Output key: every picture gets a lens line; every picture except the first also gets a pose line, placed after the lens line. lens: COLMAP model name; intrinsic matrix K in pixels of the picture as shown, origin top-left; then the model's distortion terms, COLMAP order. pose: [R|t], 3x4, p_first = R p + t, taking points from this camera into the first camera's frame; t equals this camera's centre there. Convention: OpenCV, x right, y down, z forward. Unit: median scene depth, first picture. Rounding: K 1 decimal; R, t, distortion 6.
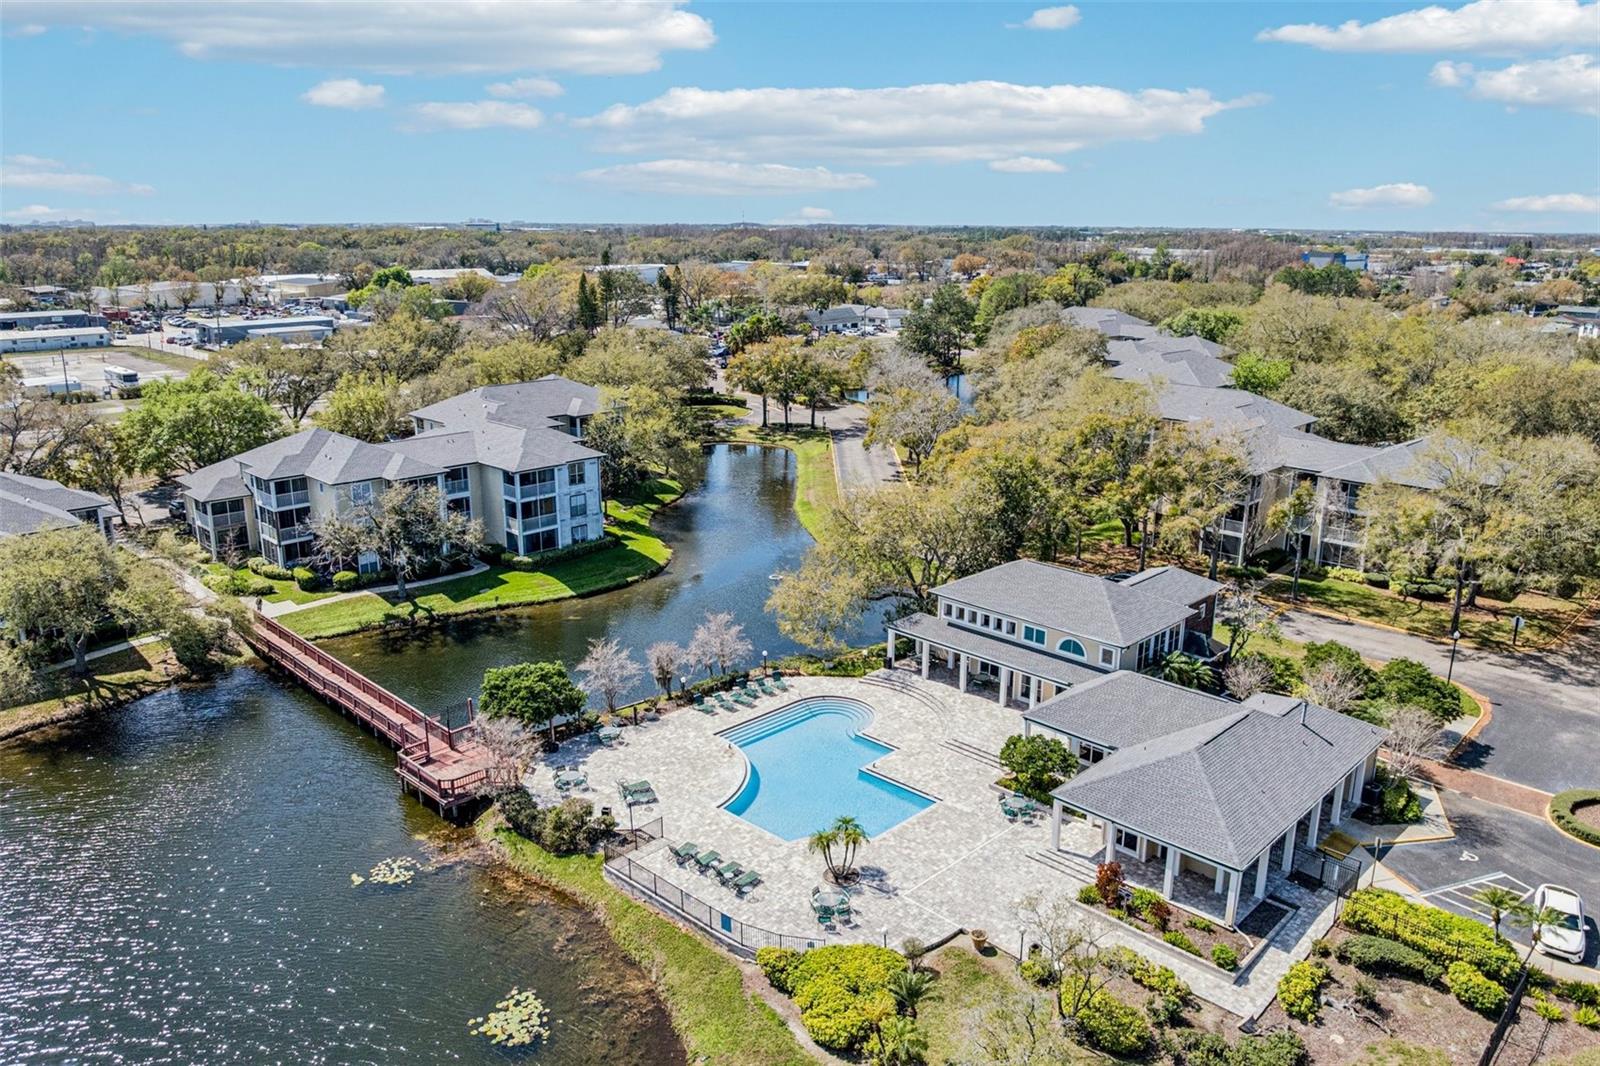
lens RADIAL K [[1122.1, 0, 800.0], [0, 1122.1, 533.0], [0, 0, 1]] dist [-0.038290, -0.005493]
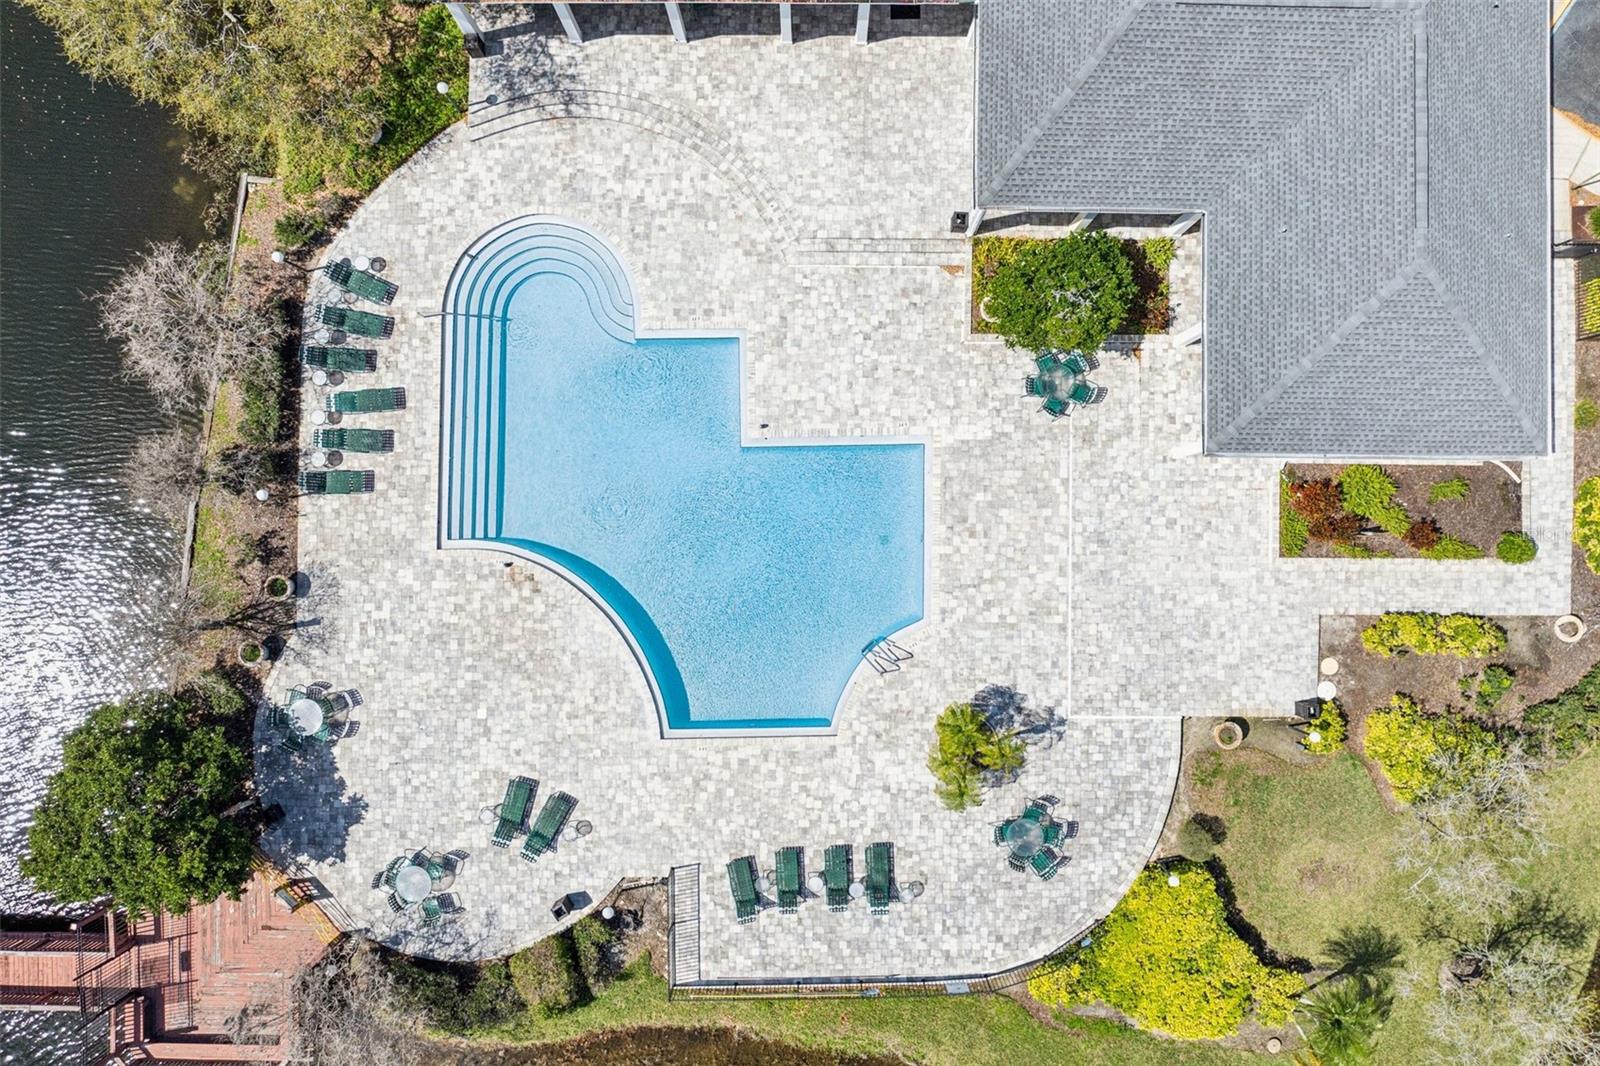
lens RADIAL K [[1135.2, 0, 822.9], [0, 1135.2, 523.1], [0, 0, 1]] dist [-0.033988, -0.004887]
pose [[0.714373, -0.699749, 0.004658, 0.044179], [0.188916, 0.199265, 0.961563, -0.242445], [-0.673782, -0.686035, 0.274543, 0.675354]]
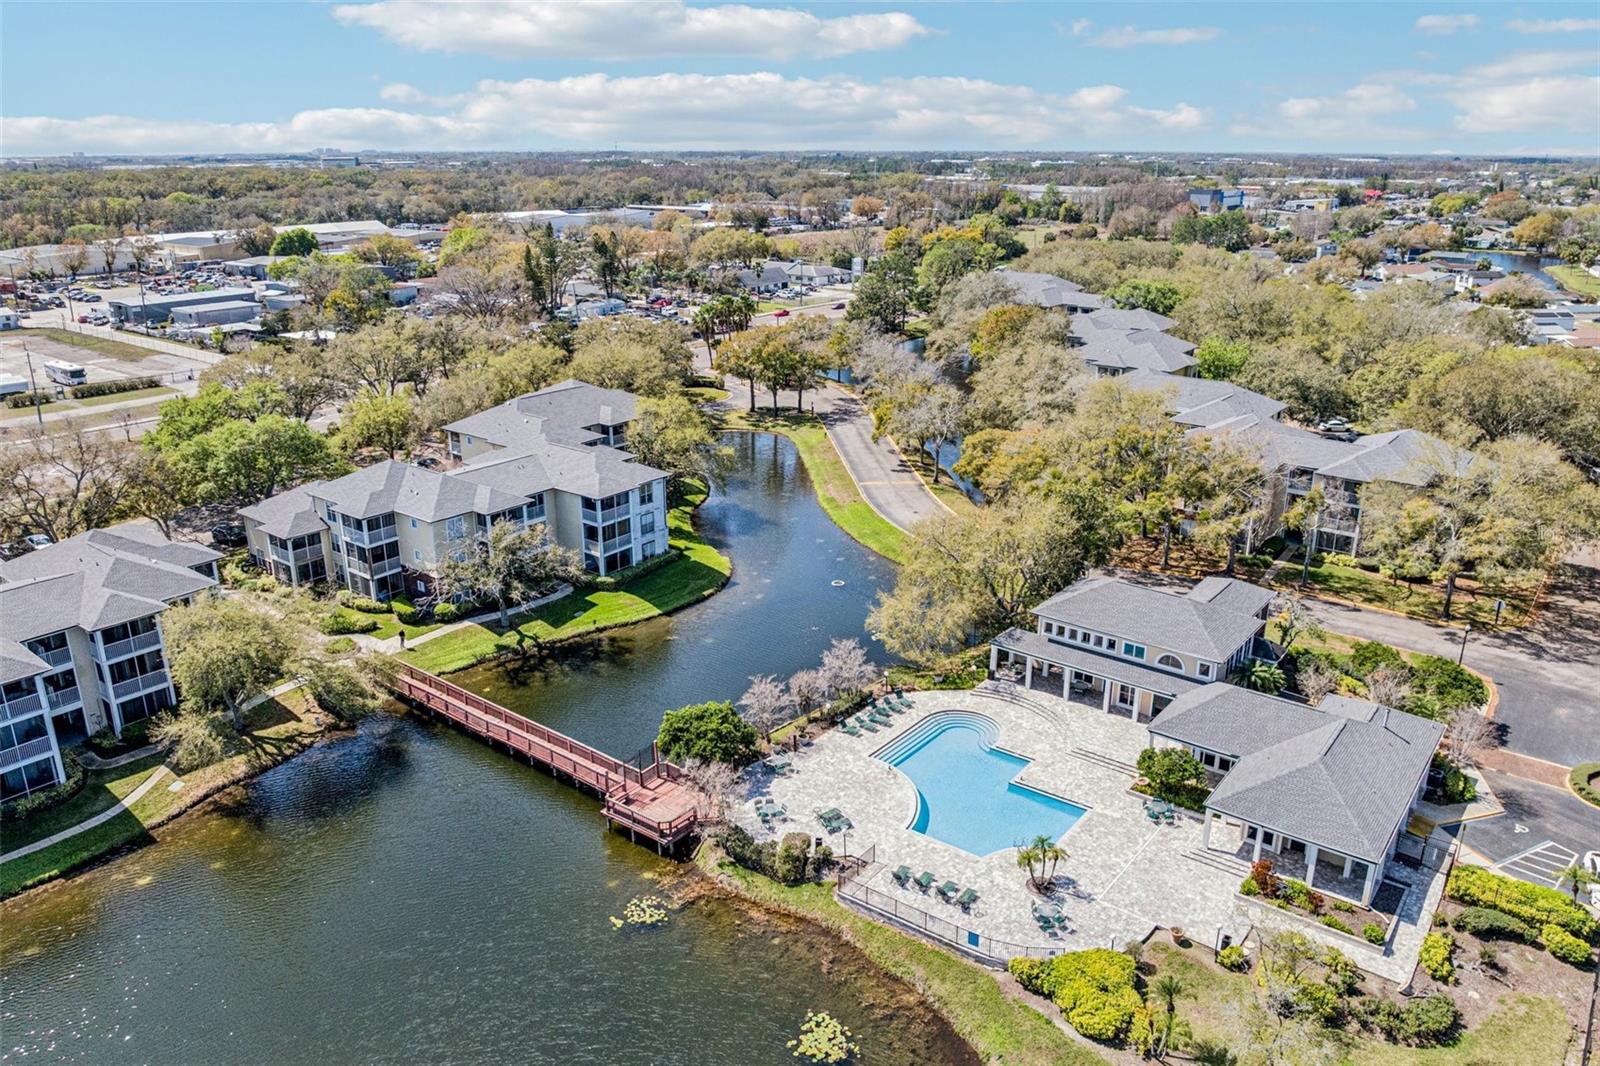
lens RADIAL K [[1122.0, 0, 807.3], [0, 1122.0, 534.6], [0, 0, 1]] dist [-0.038431, 0.000269]
pose [[0.993086, -0.042040, 0.109601, -0.225857], [0.035197, 0.997352, 0.063636, -0.103965], [-0.111986, -0.059339, 0.991937, -0.086136]]
